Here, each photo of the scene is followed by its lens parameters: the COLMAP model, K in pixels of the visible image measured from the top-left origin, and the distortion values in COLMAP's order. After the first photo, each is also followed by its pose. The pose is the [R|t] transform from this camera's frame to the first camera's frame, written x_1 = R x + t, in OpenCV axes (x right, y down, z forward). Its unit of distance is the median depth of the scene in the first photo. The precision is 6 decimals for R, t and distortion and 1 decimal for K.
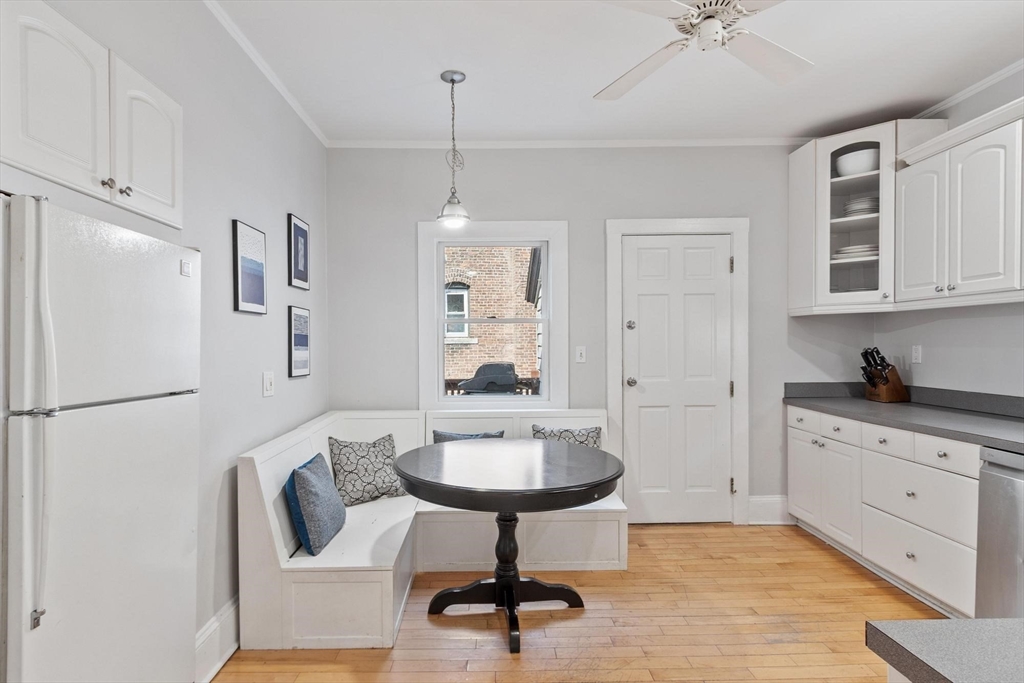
lens RADIAL K [[575.1, 0, 506.1], [0, 575.1, 354.8], [0, 0, 1]] dist [-0.018487, -0.002193]
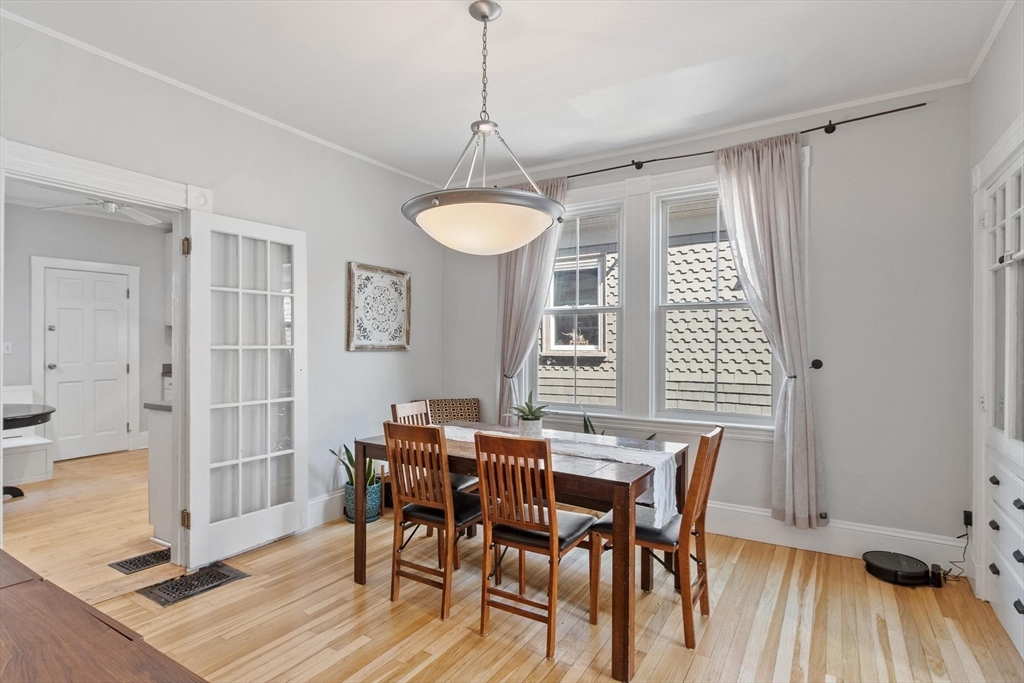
lens RADIAL K [[532.3, 0, 495.8], [0, 532.3, 349.1], [0, 0, 1]] dist [0.005787, -0.000332]
pose [[0.548299, 0.003905, 0.836273, -0.336790], [0.000320, 0.999988, -0.004880, 0.010566], [-0.836282, 0.002943, 0.548291, -0.789616]]
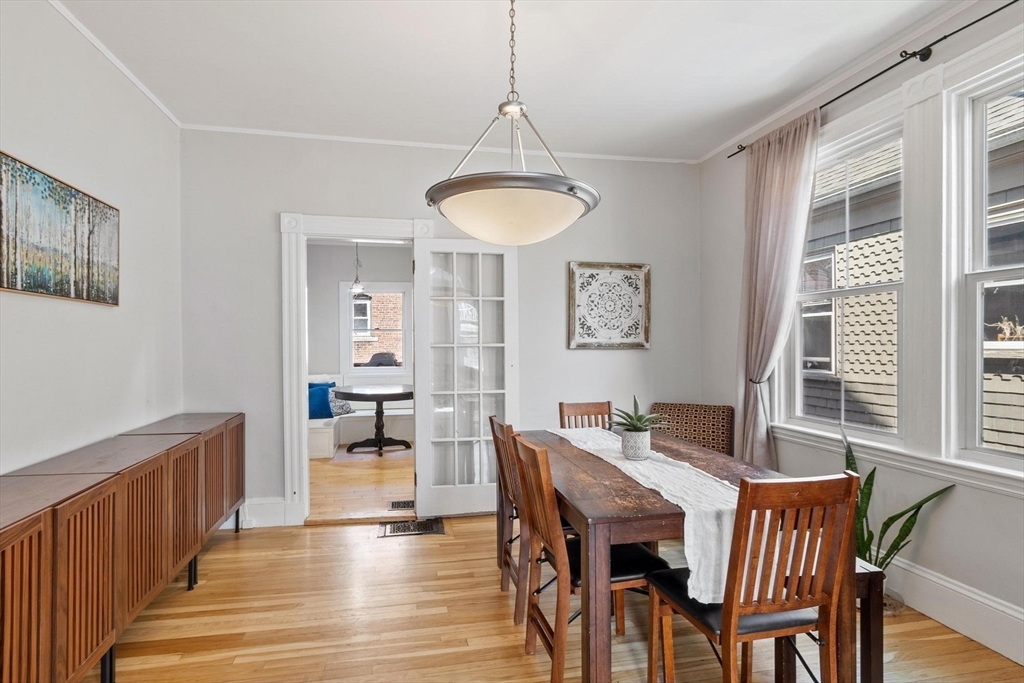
lens RADIAL K [[532.3, 0, 508.6], [0, 532.3, 351.7], [0, 0, 1]] dist [0.005787, -0.000332]
pose [[0.983339, 0.003545, 0.181746, 0.097632], [-0.003918, 0.999991, 0.001698, 0.013833], [-0.181739, -0.002382, 0.983344, -1.027843]]
